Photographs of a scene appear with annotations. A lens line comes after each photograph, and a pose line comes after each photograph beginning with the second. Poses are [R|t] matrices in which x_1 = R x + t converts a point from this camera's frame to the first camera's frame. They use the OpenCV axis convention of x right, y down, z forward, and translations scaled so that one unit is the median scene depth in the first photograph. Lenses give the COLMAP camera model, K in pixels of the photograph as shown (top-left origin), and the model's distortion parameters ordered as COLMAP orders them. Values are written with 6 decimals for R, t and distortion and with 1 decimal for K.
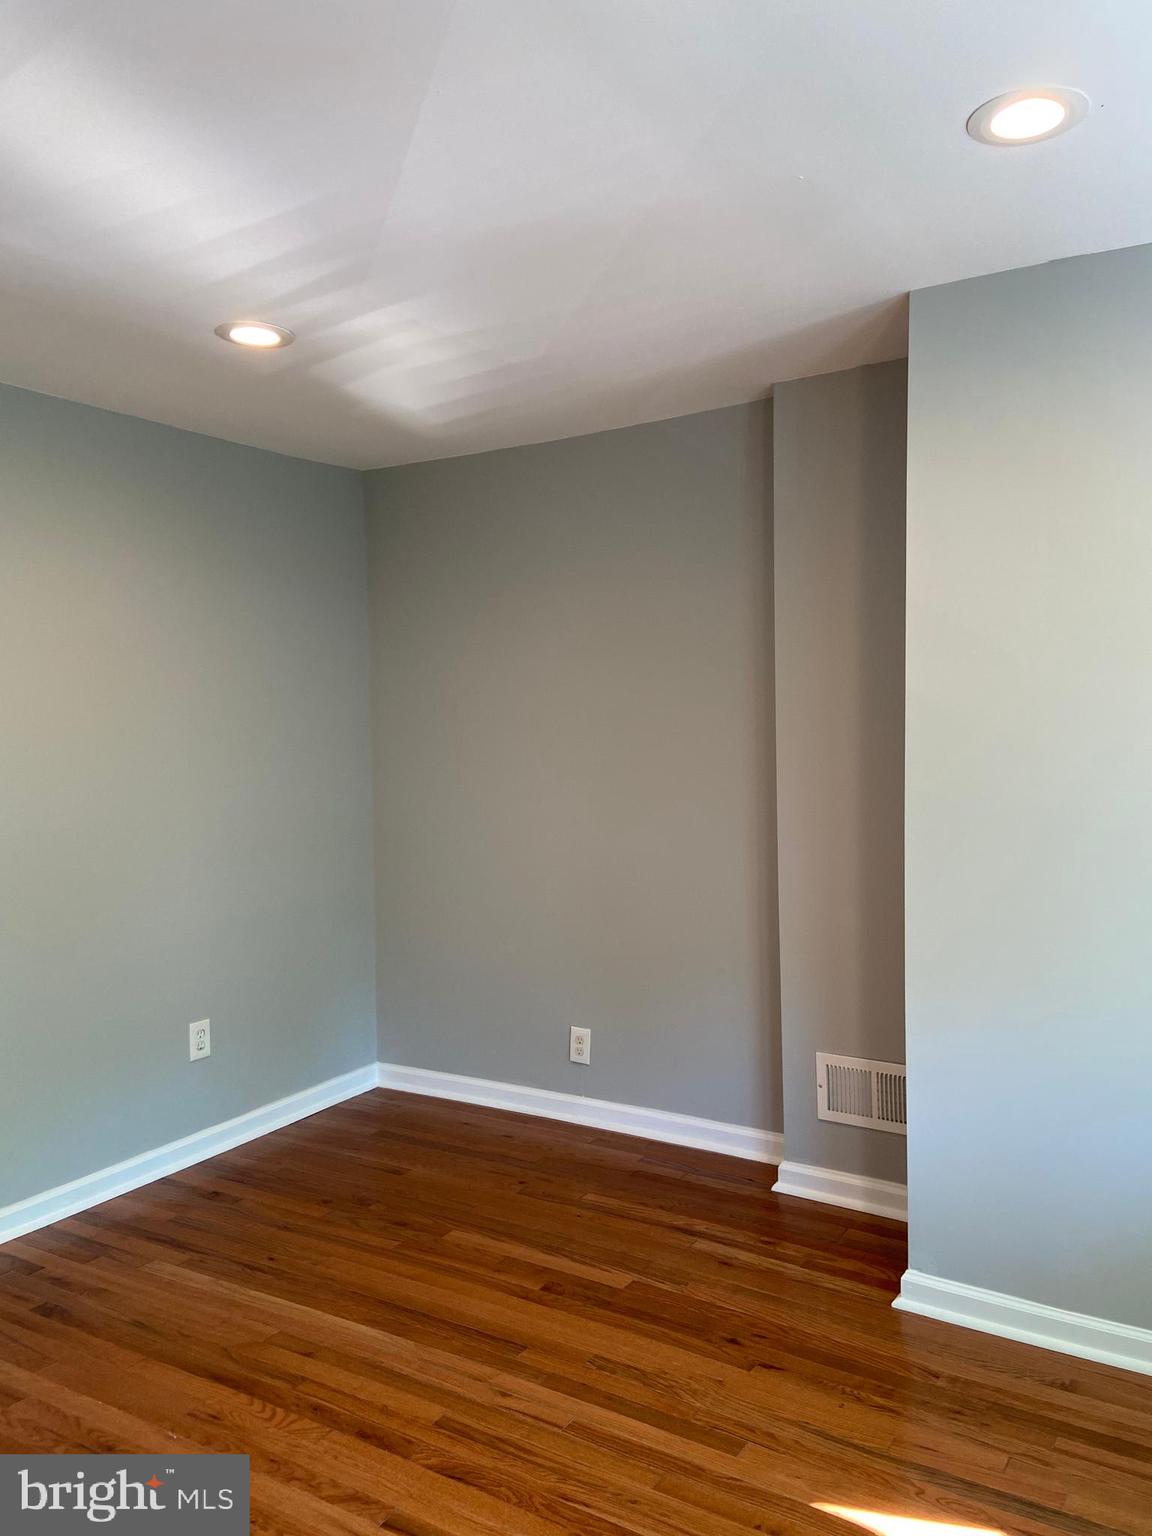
lens RADIAL K [[1177.0, 0, 574.5], [0, 1177.0, 749.9], [0, 0, 1]] dist [0.116180, -0.157138]
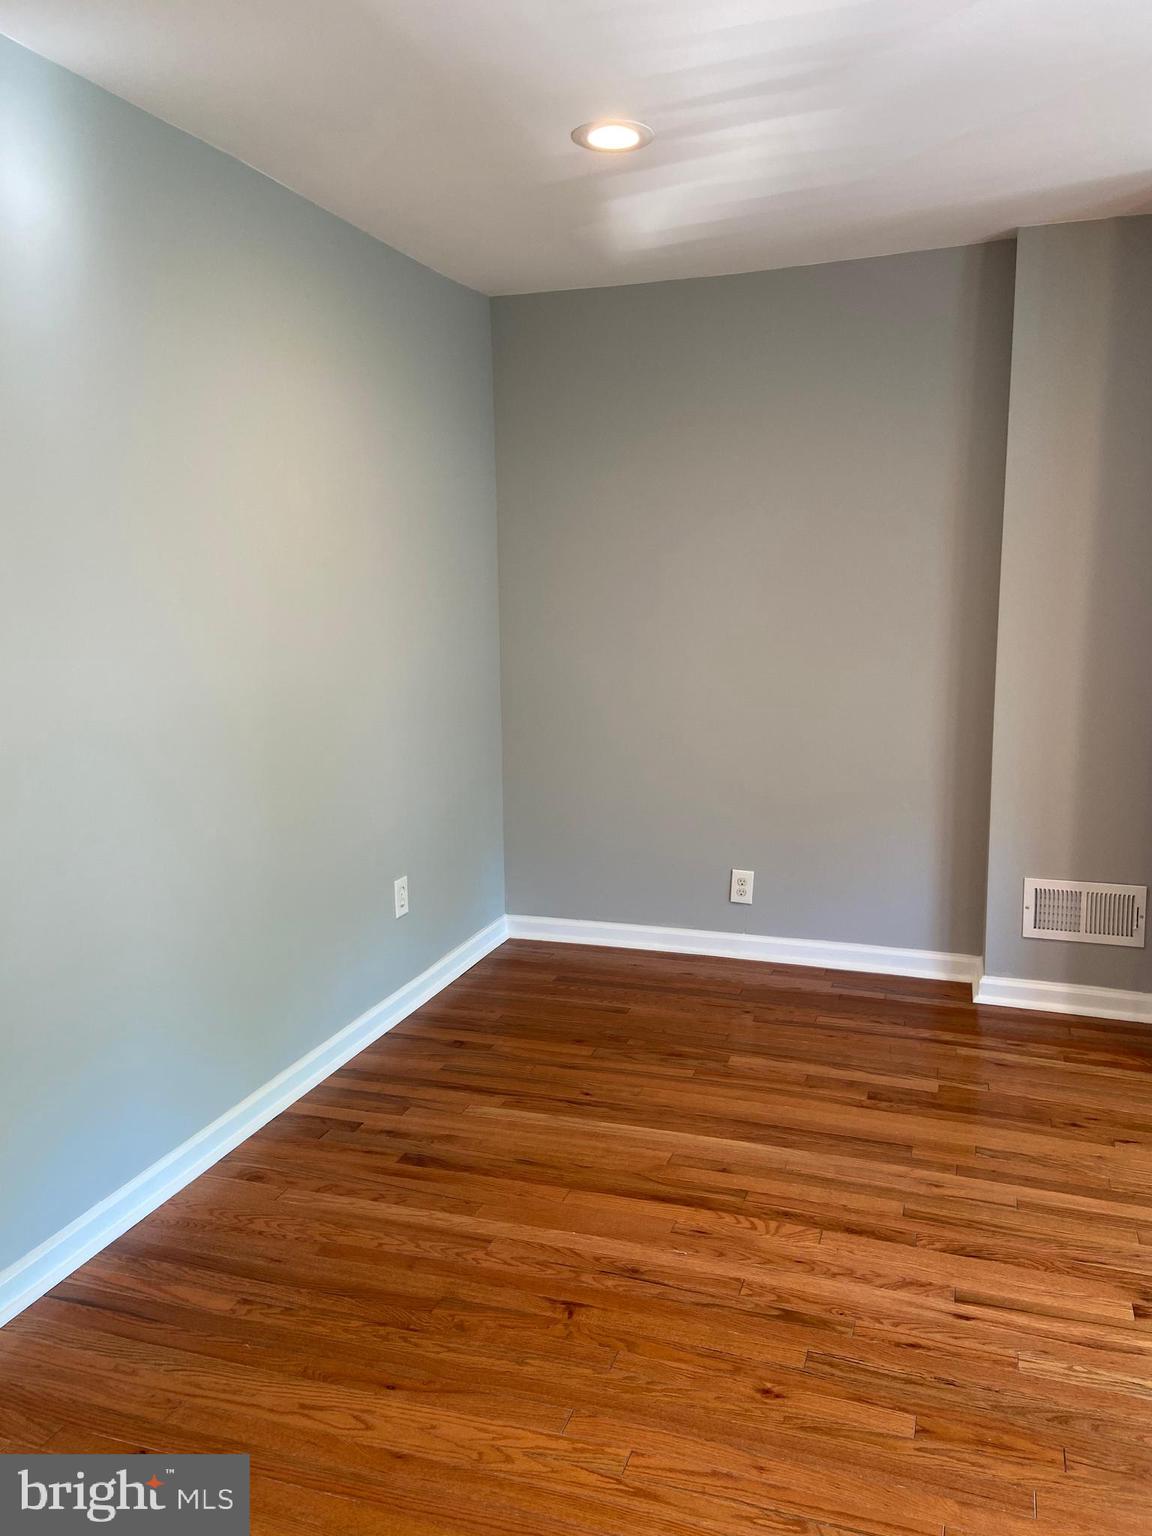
lens RADIAL K [[1173.7, 0, 576.0], [0, 1173.7, 768.0], [0, 0, 1]] dist [0.119482, -0.174630]
pose [[0.975398, -0.027601, 0.218718, -0.449829], [-0.001032, 0.991549, 0.129730, 0.013492], [-0.220450, -0.126764, 0.967126, 0.050490]]
